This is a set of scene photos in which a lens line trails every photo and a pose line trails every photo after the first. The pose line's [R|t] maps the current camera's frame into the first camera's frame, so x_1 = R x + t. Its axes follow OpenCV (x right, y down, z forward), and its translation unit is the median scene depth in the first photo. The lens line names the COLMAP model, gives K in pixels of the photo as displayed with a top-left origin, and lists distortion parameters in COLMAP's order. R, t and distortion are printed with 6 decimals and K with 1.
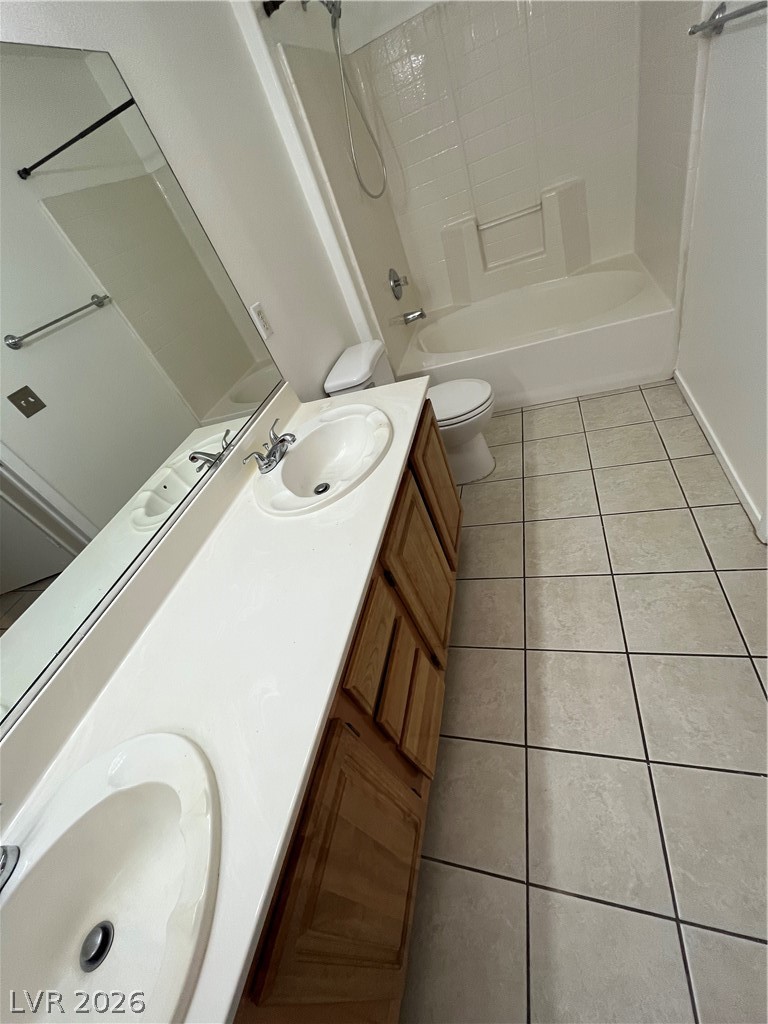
lens RADIAL K [[416.4, 0, 383.5], [0, 416.4, 513.8], [0, 0, 1]] dist [-0.007671, 0.000150]
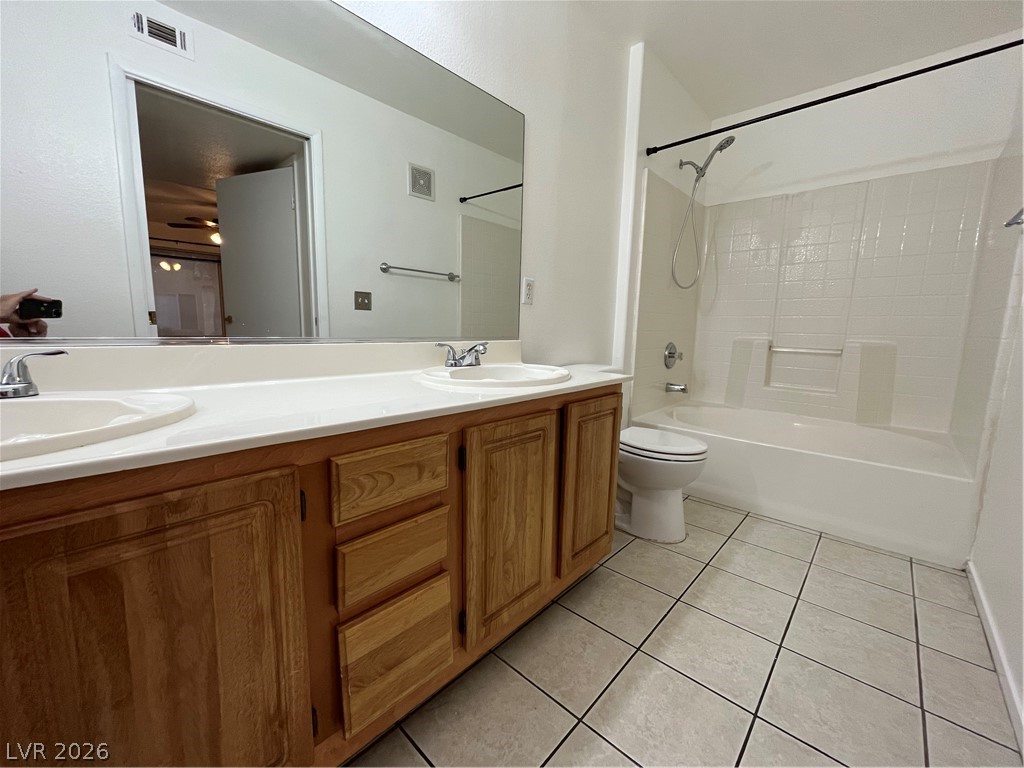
lens RADIAL K [[416.4, 0, 510.0], [0, 416.4, 383.9], [0, 0, 1]] dist [-0.007671, 0.000150]
pose [[0.813898, 0.416150, -0.405450, 0.269066], [-0.558644, 0.752270, -0.349295, 0.193960], [0.159649, 0.510793, 0.844750, 0.095426]]
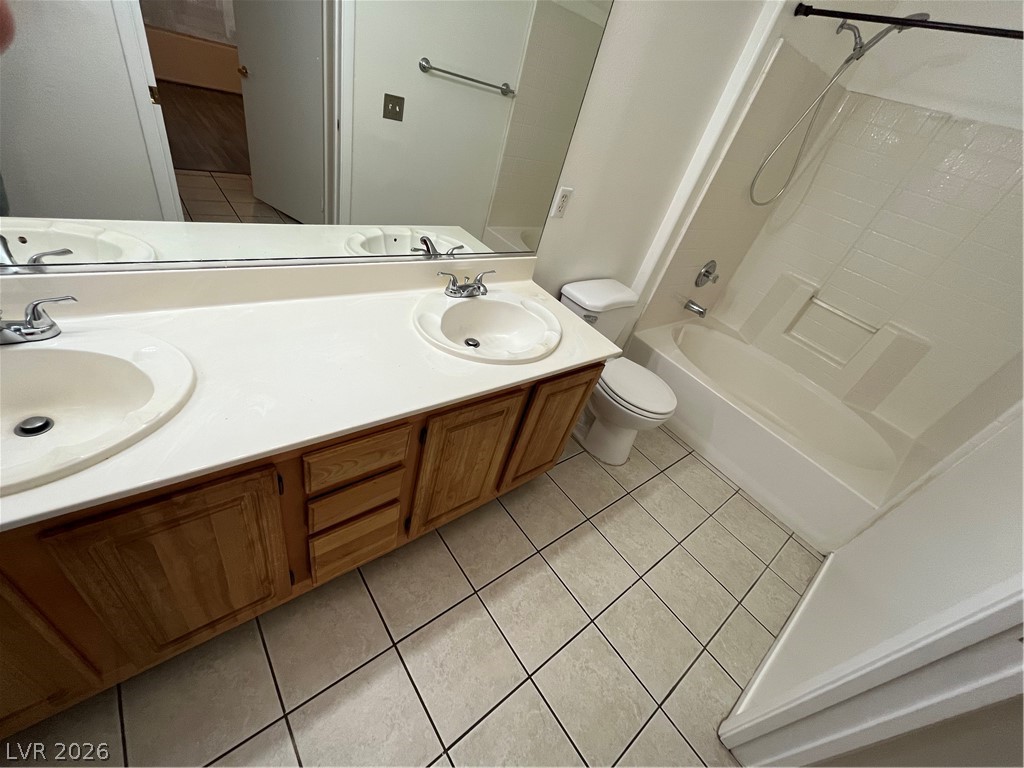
lens RADIAL K [[416.4, 0, 510.4], [0, 416.4, 386.1], [0, 0, 1]] dist [-0.007671, 0.000150]
pose [[0.629563, 0.763061, -0.146248, 0.143736], [-0.766900, 0.640489, 0.040483, -0.098707], [0.124561, 0.086671, 0.988419, -0.044981]]
